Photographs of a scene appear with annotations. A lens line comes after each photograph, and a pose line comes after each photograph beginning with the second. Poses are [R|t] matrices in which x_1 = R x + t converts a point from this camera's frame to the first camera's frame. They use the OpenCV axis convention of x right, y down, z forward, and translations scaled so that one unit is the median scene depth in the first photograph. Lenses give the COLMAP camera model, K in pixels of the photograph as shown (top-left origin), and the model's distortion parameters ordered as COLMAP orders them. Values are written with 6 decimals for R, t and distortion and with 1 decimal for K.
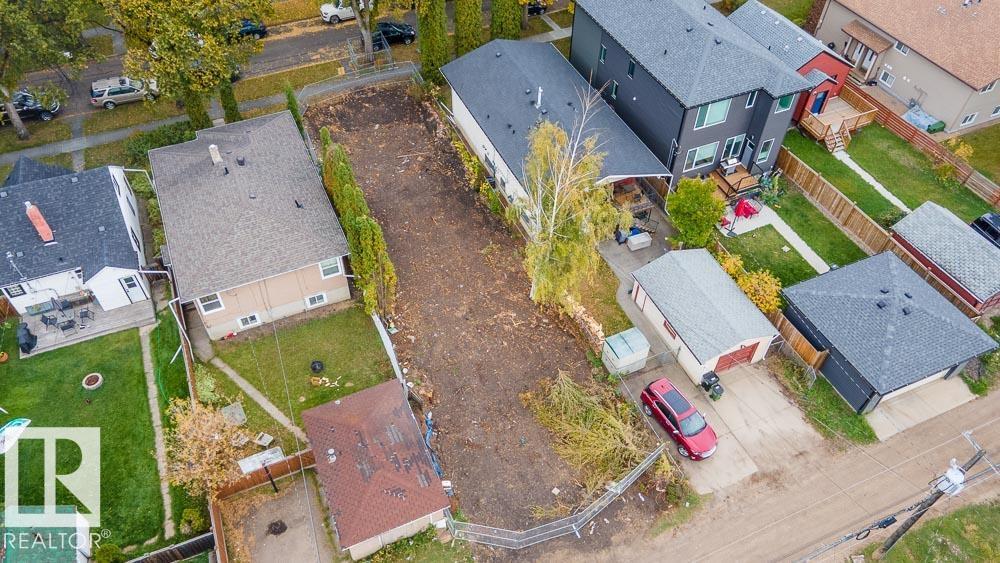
lens RADIAL K [[731.1, 0, 500.0], [0, 731.1, 281.5], [0, 0, 1]] dist [0.012866, 0.064287]
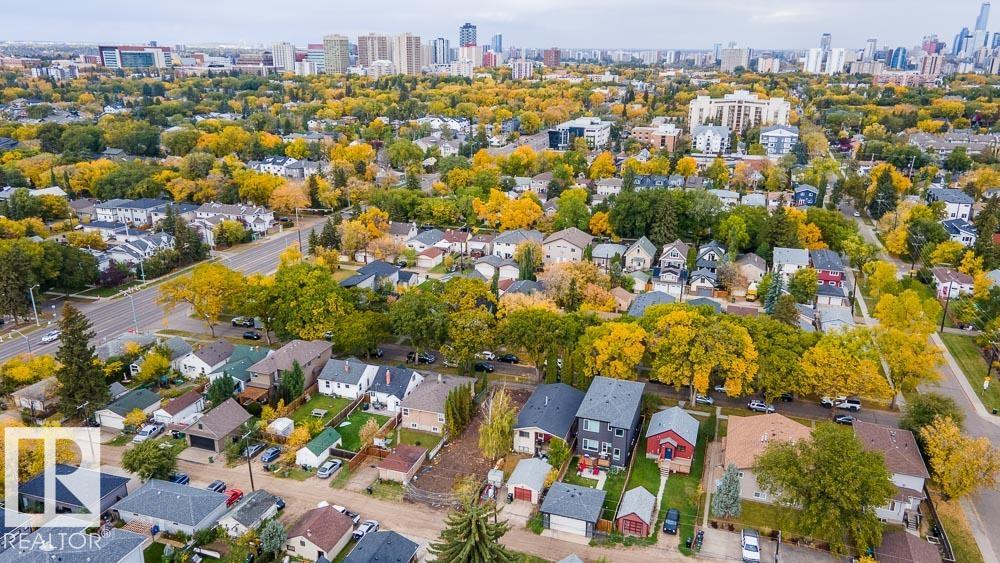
lens RADIAL K [[731.1, 0, 500.0], [0, 731.1, 281.5], [0, 0, 1]] dist [0.012866, 0.064287]
pose [[0.731581, 0.200053, -0.651742, 1.680012], [-0.503024, 0.803659, -0.317961, 0.340517], [0.460169, 0.560456, 0.688573, -1.184145]]
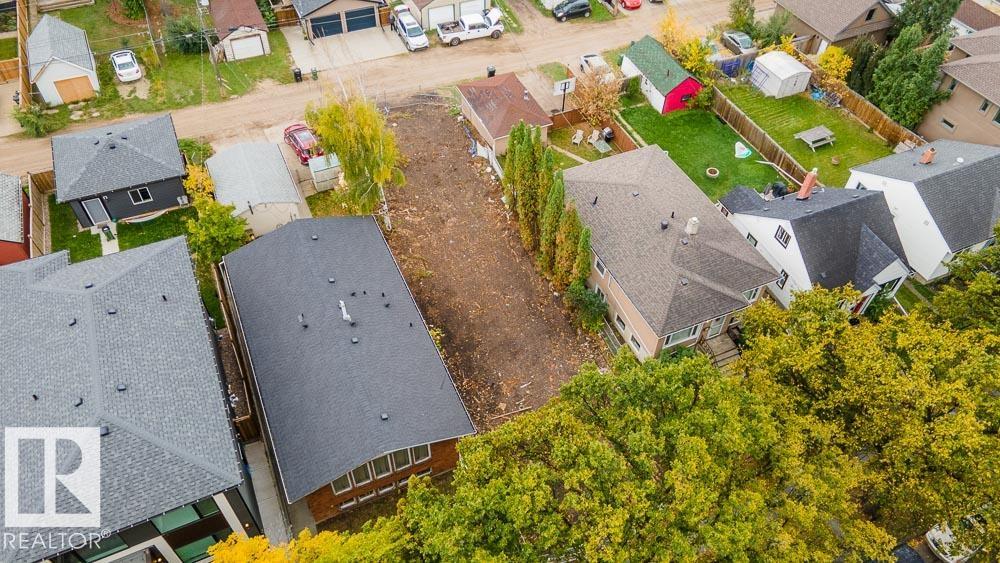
lens RADIAL K [[731.1, 0, 500.0], [0, 731.1, 281.5], [0, 0, 1]] dist [0.012866, 0.064287]
pose [[-0.999535, -0.019445, -0.023494, -0.106359], [-0.021408, -0.101275, 0.994628, -1.155116], [-0.021720, 0.994668, 0.100811, 0.979344]]
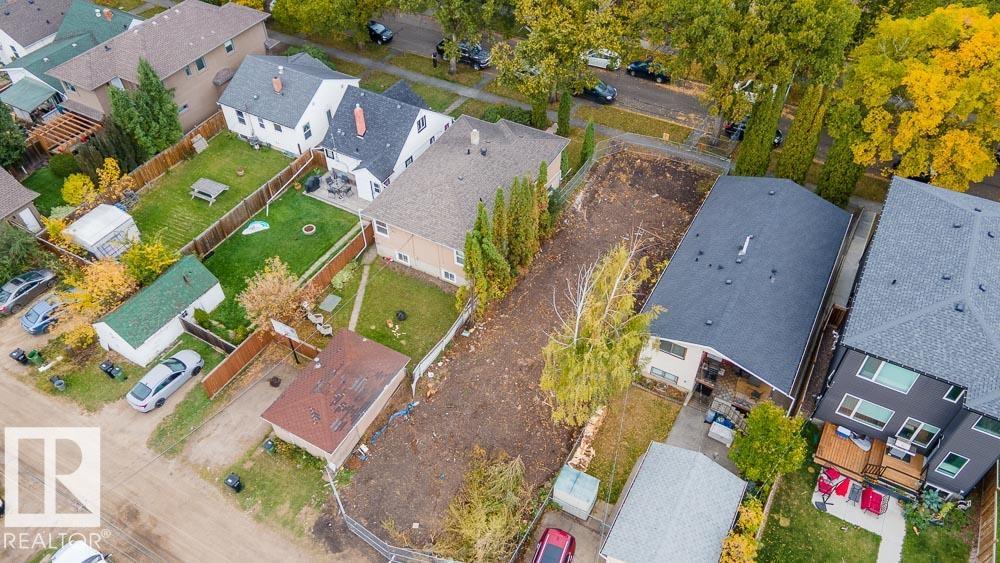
lens RADIAL K [[731.1, 0, 500.0], [0, 731.1, 281.5], [0, 0, 1]] dist [0.012866, 0.064287]
pose [[0.598369, 0.560472, -0.572560, 0.473171], [-0.580899, 0.795646, 0.171764, -0.215545], [0.551824, 0.229821, 0.801668, 0.097369]]
